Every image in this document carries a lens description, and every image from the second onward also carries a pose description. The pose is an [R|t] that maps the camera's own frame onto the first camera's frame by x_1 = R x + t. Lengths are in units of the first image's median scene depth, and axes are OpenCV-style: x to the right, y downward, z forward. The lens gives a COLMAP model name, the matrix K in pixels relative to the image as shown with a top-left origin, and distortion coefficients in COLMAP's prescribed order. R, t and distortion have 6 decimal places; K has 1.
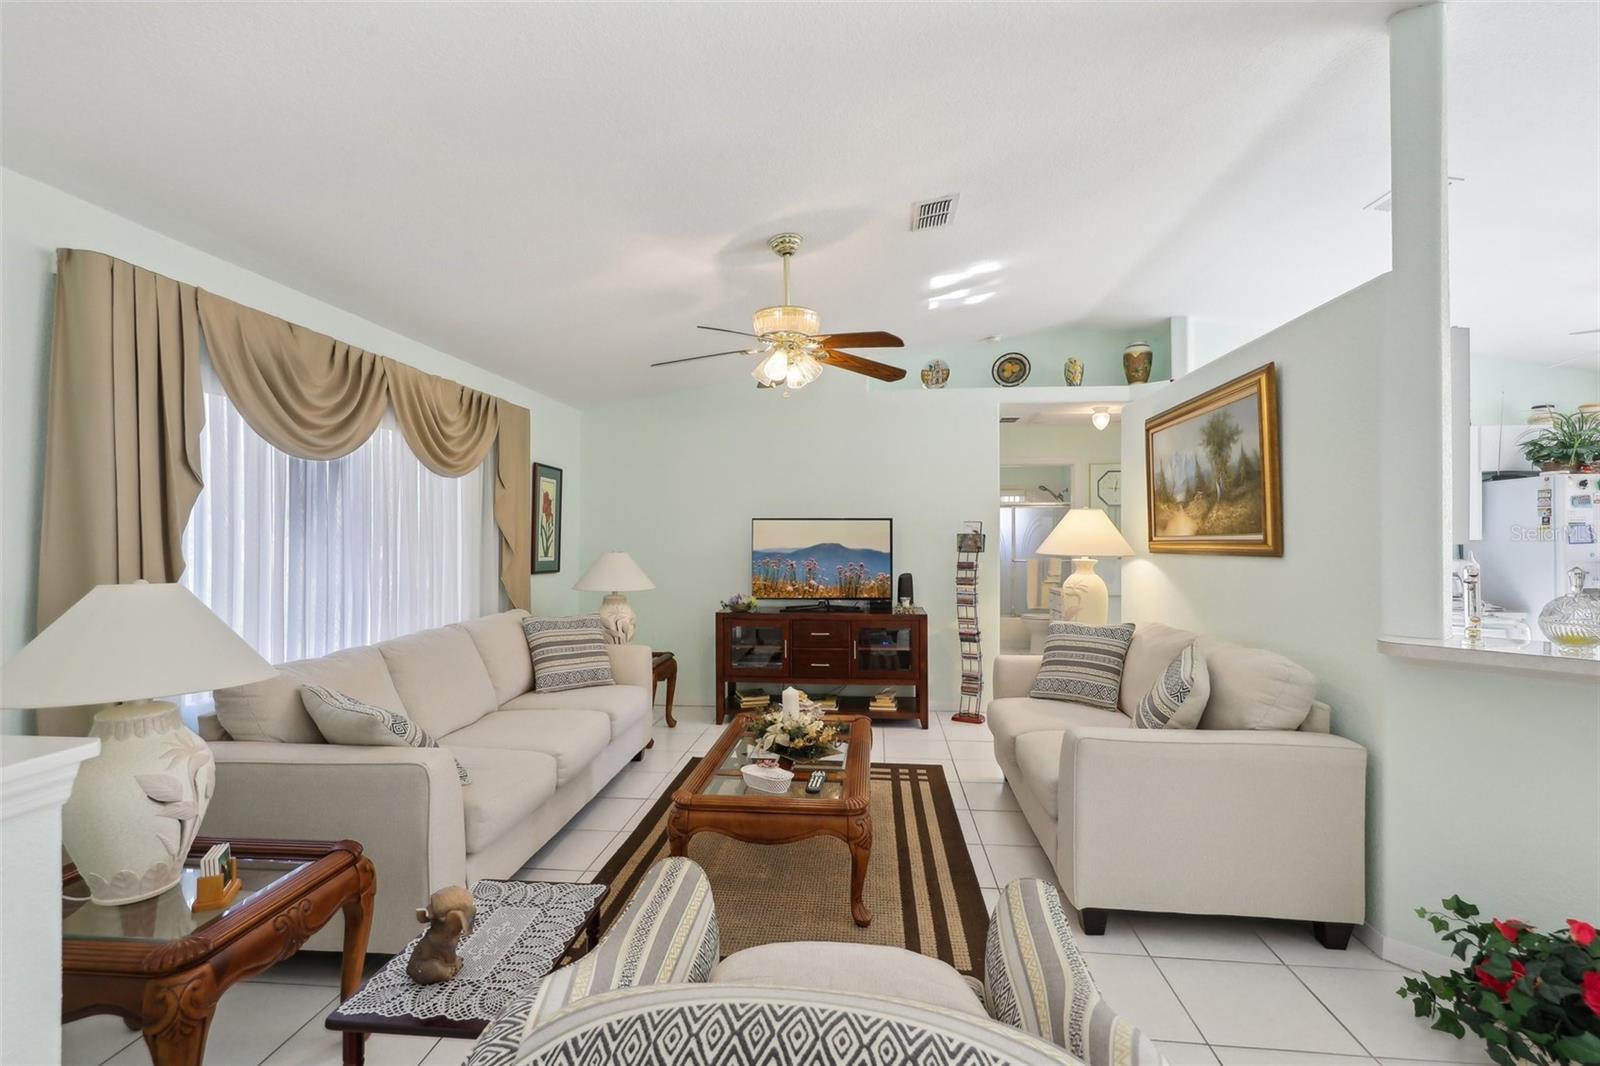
lens RADIAL K [[738.4, 0, 802.2], [0, 738.4, 528.7], [0, 0, 1]] dist [-0.001044, 0.001489]
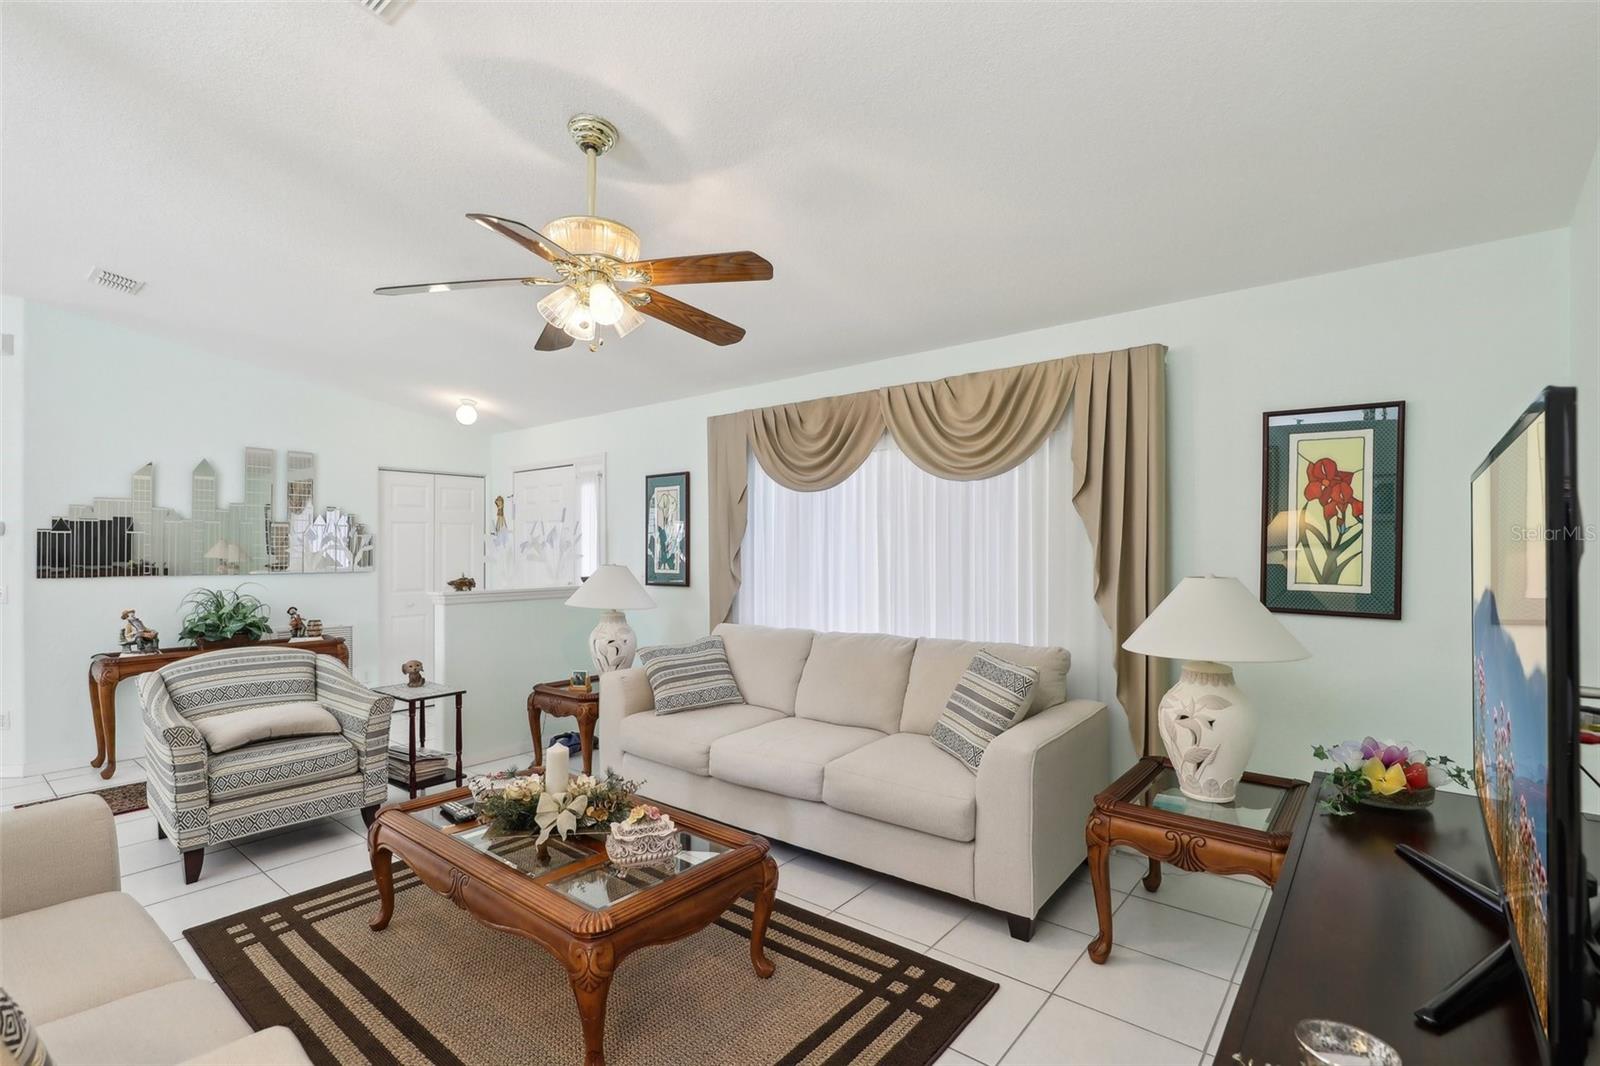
lens RADIAL K [[738.4, 0, 802.2], [0, 738.4, 541.1], [0, 0, 1]] dist [-0.001044, 0.001489]
pose [[-0.555873, -0.001730, -0.831266, 0.472686], [0.012871, 0.999860, -0.010688, 0.014018], [0.831168, -0.016641, -0.555773, 1.615209]]
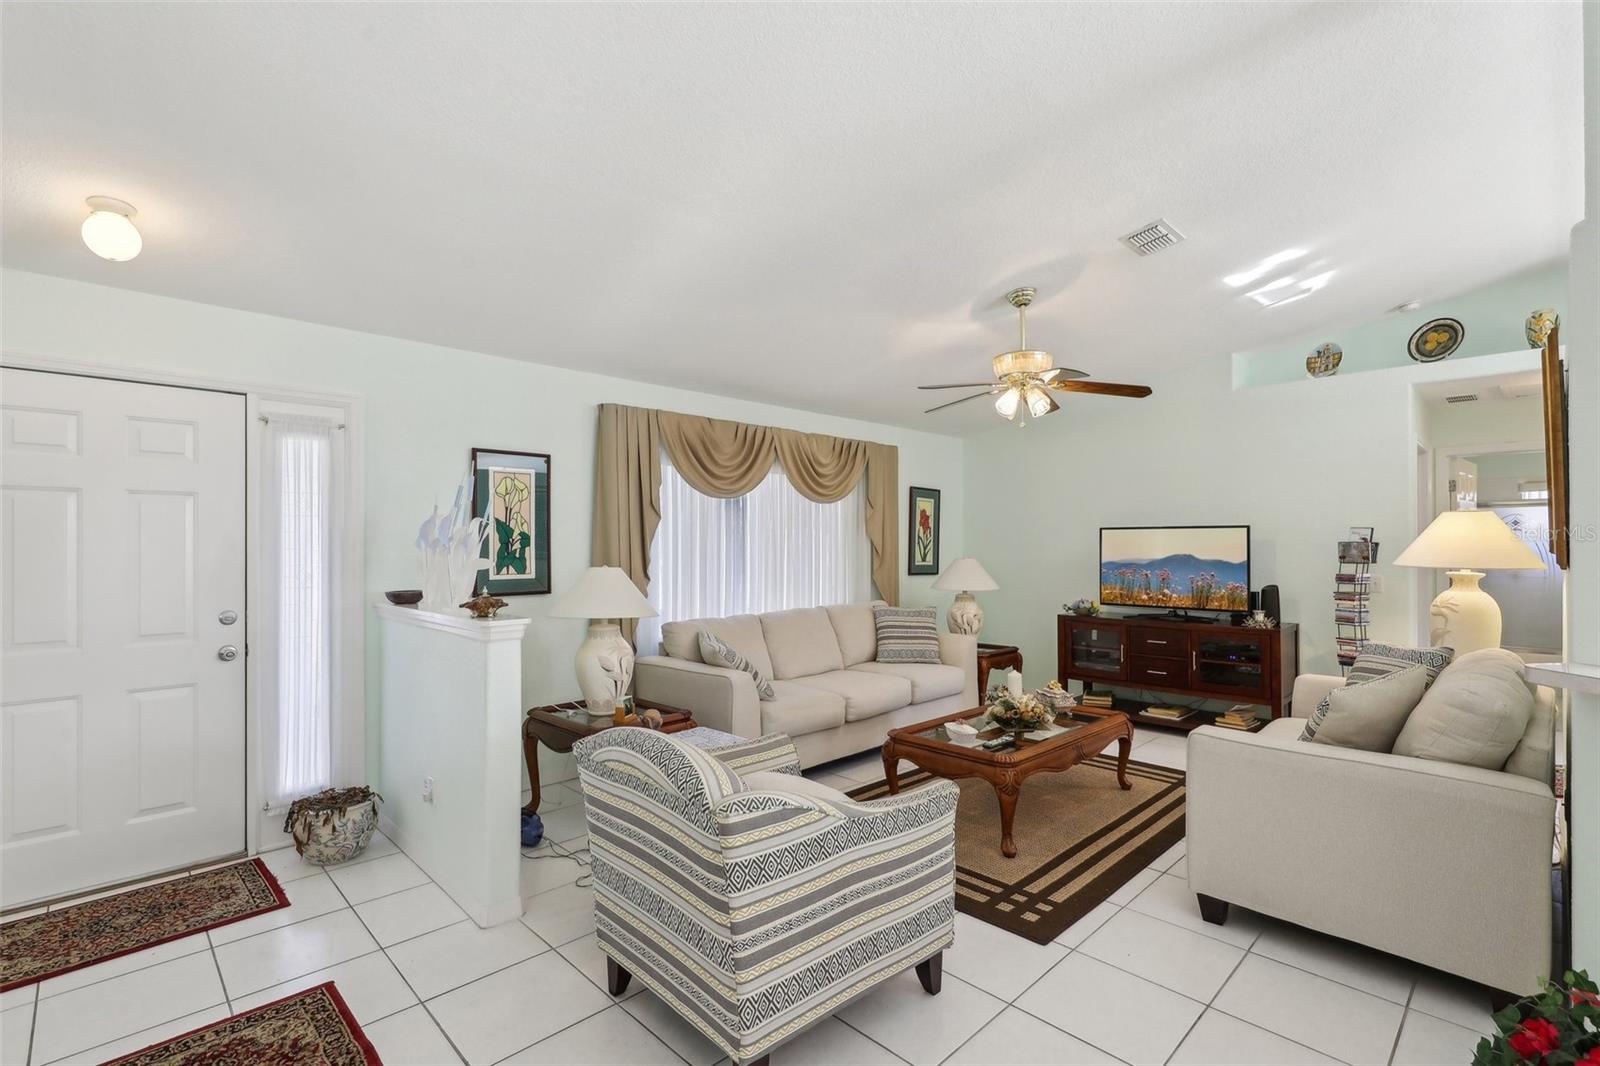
lens RADIAL K [[738.4, 0, 799.0], [0, 738.4, 541.1], [0, 0, 1]] dist [-0.001044, 0.001489]
pose [[0.765904, -0.004795, -0.642936, 0.476740], [0.006858, 0.999976, 0.000712, 0.001613], [0.642918, -0.004955, 0.765919, -0.137734]]
